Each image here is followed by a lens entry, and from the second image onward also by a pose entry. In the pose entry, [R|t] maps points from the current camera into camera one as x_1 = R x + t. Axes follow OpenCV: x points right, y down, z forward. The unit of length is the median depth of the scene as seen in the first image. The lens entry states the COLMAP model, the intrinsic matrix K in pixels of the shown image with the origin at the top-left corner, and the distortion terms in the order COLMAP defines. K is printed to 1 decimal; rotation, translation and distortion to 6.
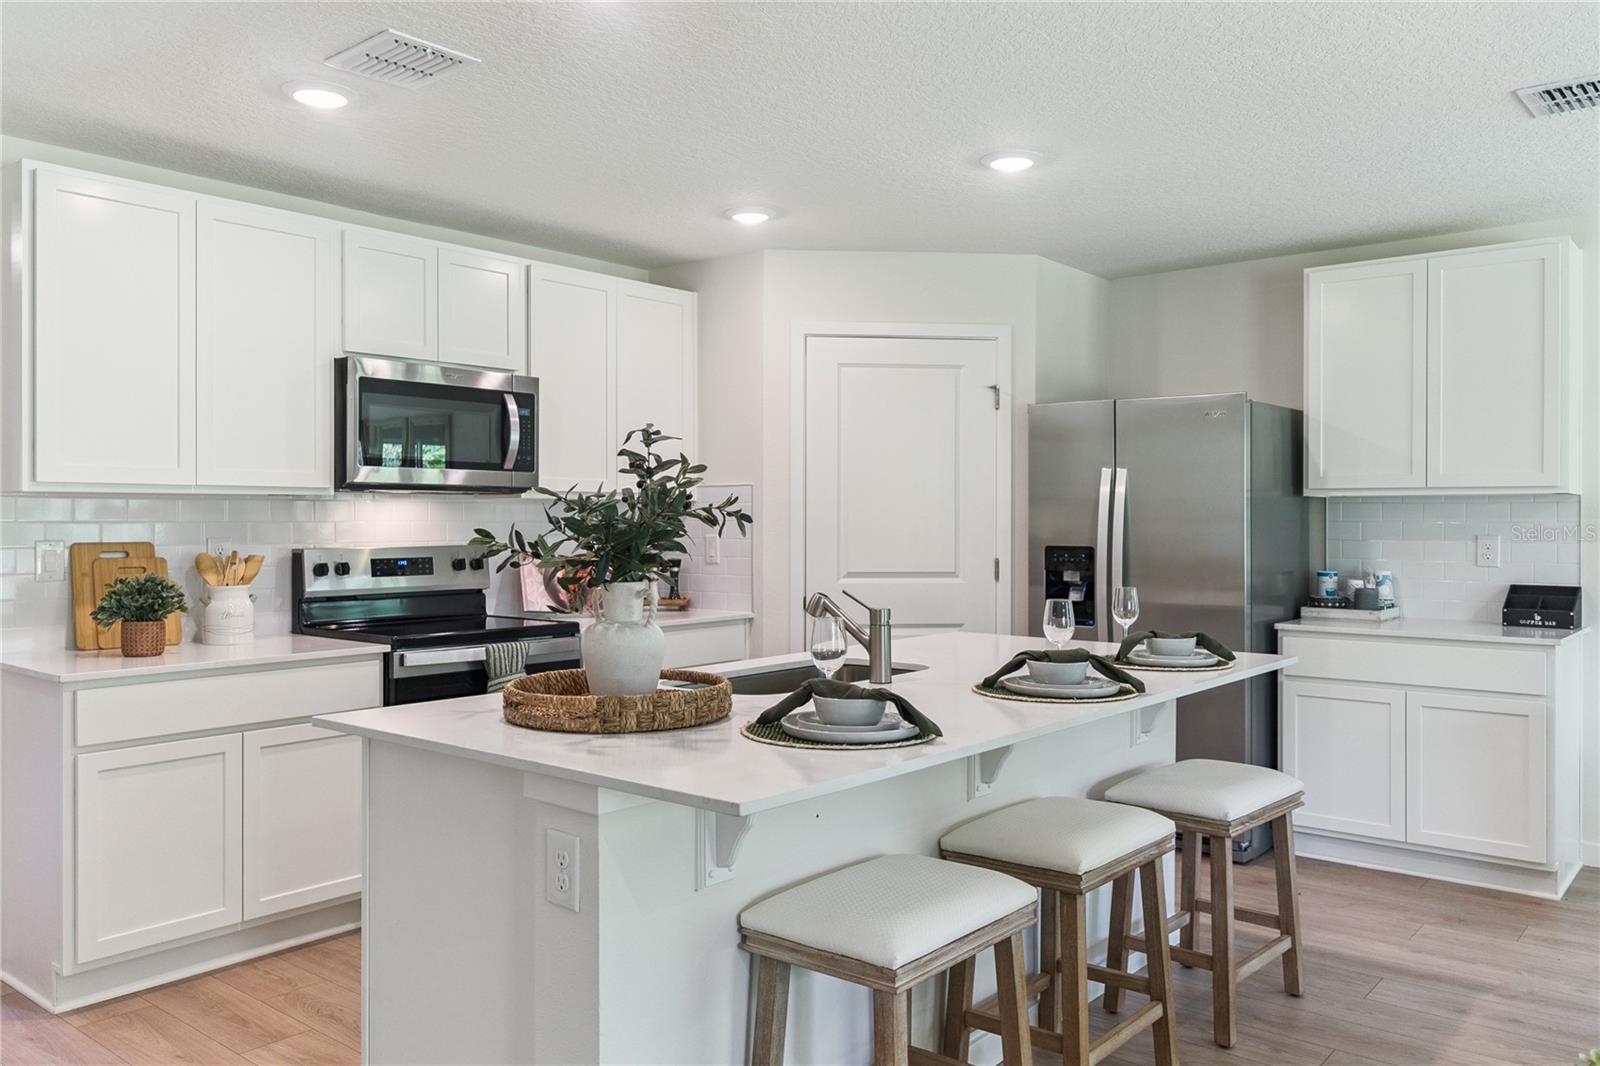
lens RADIAL K [[1224.4, 0, 802.7], [0, 1224.4, 522.4], [0, 0, 1]] dist [-0.003727, 0.004653]
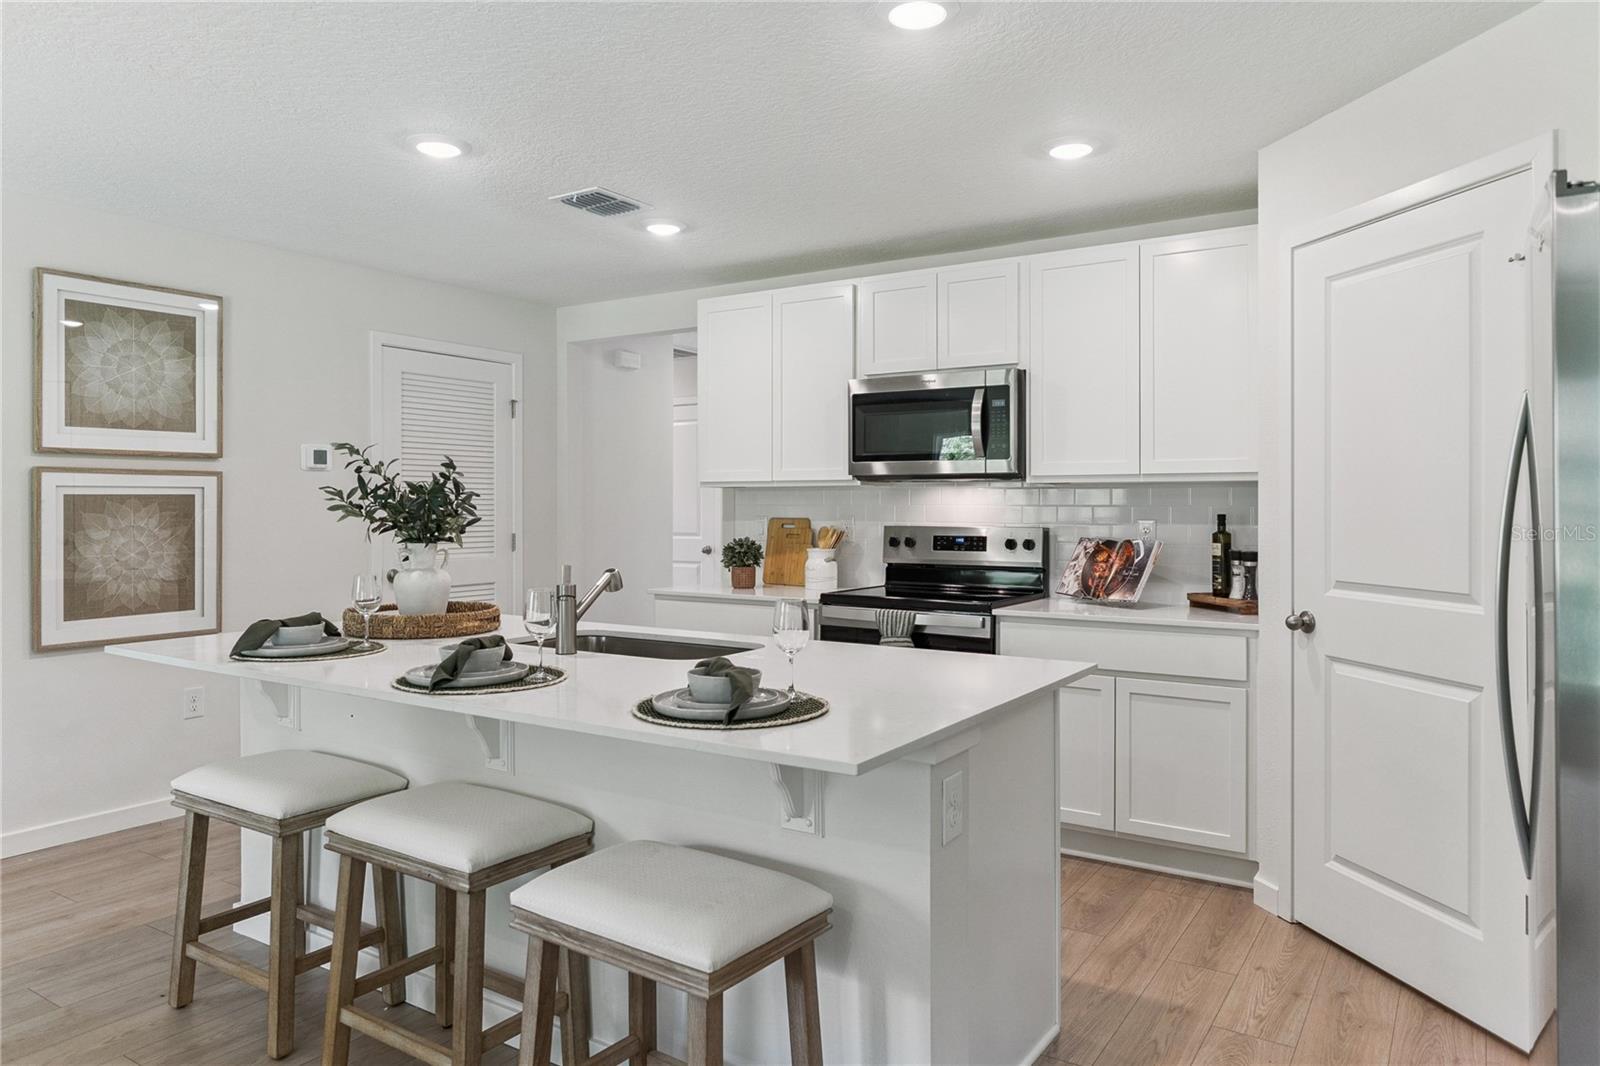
lens RADIAL K [[1046.1, 0, 800.4], [0, 1046.1, 503.8], [0, 0, 1]] dist [0.001592, -0.000048]
pose [[0.114558, -0.001466, -0.993416, 0.762926], [-0.005148, 0.999985, -0.002069, 0.000852], [0.993403, 0.005351, 0.114548, 0.837907]]
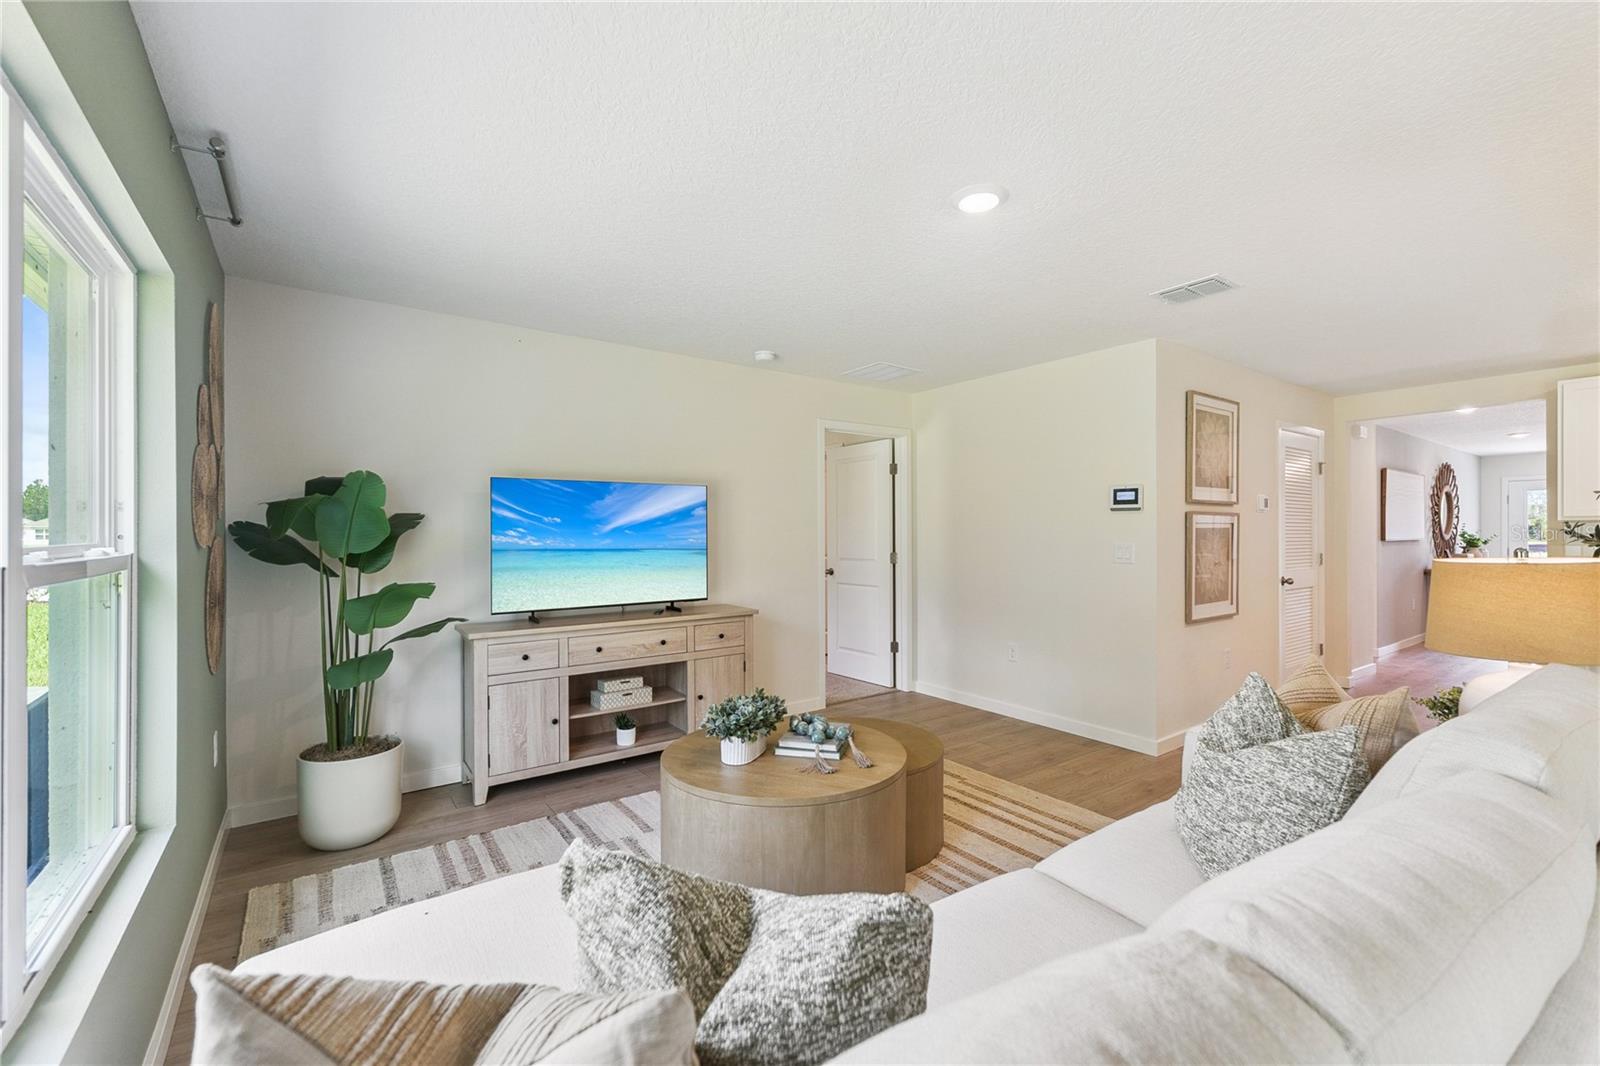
lens RADIAL K [[670.3, 0, 805.6], [0, 670.3, 533.0], [0, 0, 1]] dist [0.003068, 0.000201]
pose [[-0.250981, -0.003129, -0.967987, 0.861015], [-0.001807, 0.999995, -0.002764, 0.005159], [0.967990, 0.001056, -0.250985, -0.080572]]
